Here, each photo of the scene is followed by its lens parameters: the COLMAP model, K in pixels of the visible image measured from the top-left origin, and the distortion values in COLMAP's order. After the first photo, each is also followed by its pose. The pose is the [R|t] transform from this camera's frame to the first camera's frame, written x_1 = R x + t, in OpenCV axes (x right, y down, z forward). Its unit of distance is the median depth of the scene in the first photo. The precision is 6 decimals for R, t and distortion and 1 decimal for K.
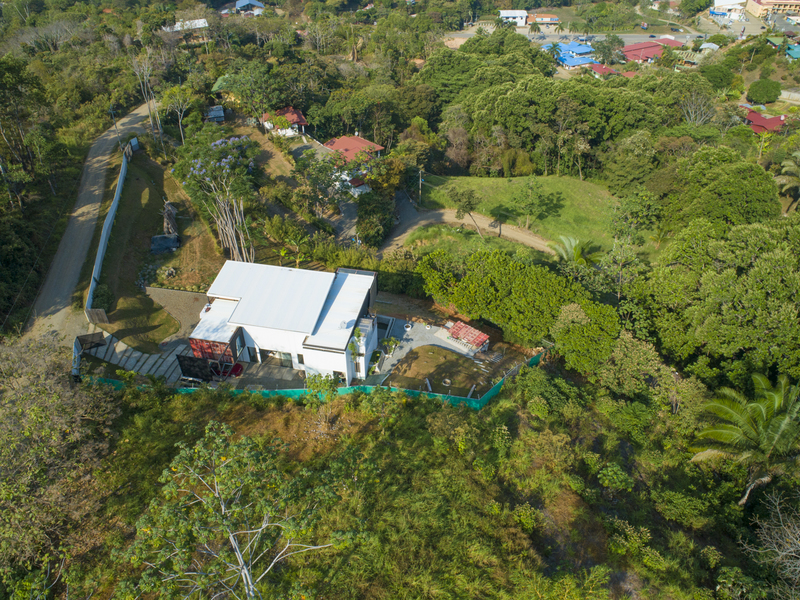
lens RADIAL K [[605.8, 0, 400.0], [0, 605.8, 300.0], [0, 0, 1]] dist [-0.016353, 0.003889]
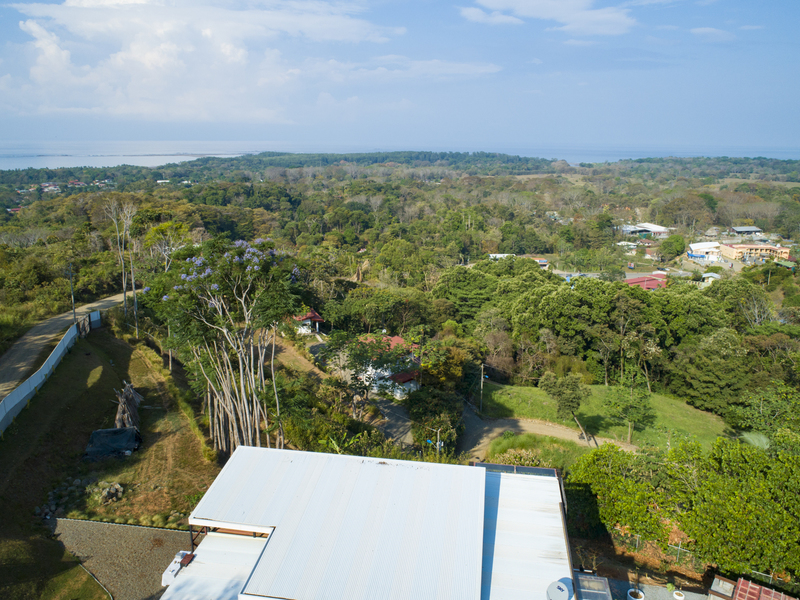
lens RADIAL K [[605.8, 0, 400.0], [0, 605.8, 300.0], [0, 0, 1]] dist [-0.016353, 0.003889]
pose [[0.999006, -0.003133, 0.044458, -0.140249], [0.020752, 0.915493, -0.401799, 0.015302], [-0.039442, 0.402322, 0.914648, 0.404432]]
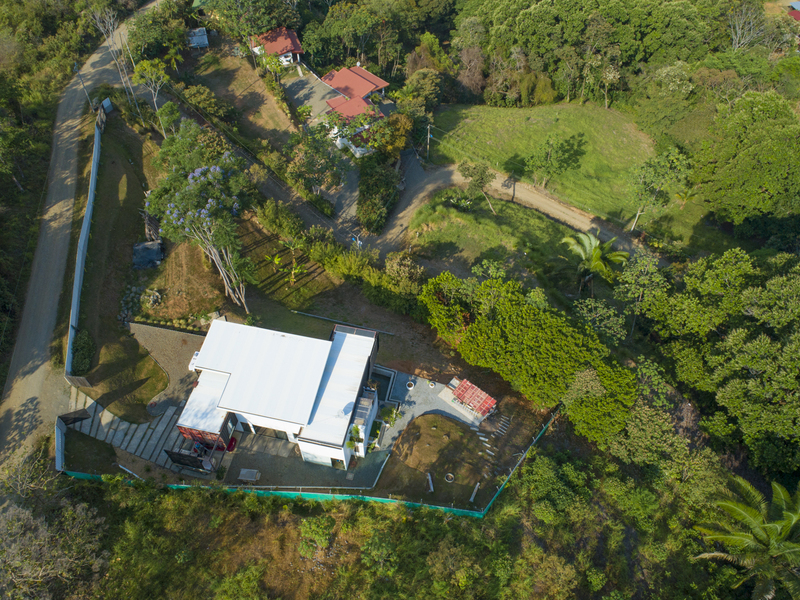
lens RADIAL K [[605.8, 0, 400.0], [0, 605.8, 300.0], [0, 0, 1]] dist [-0.016353, 0.003889]
pose [[0.999843, 0.017033, -0.004946, -0.000582], [-0.015398, 0.971970, 0.234599, -0.238356], [0.008804, -0.234486, 0.972080, 0.092226]]
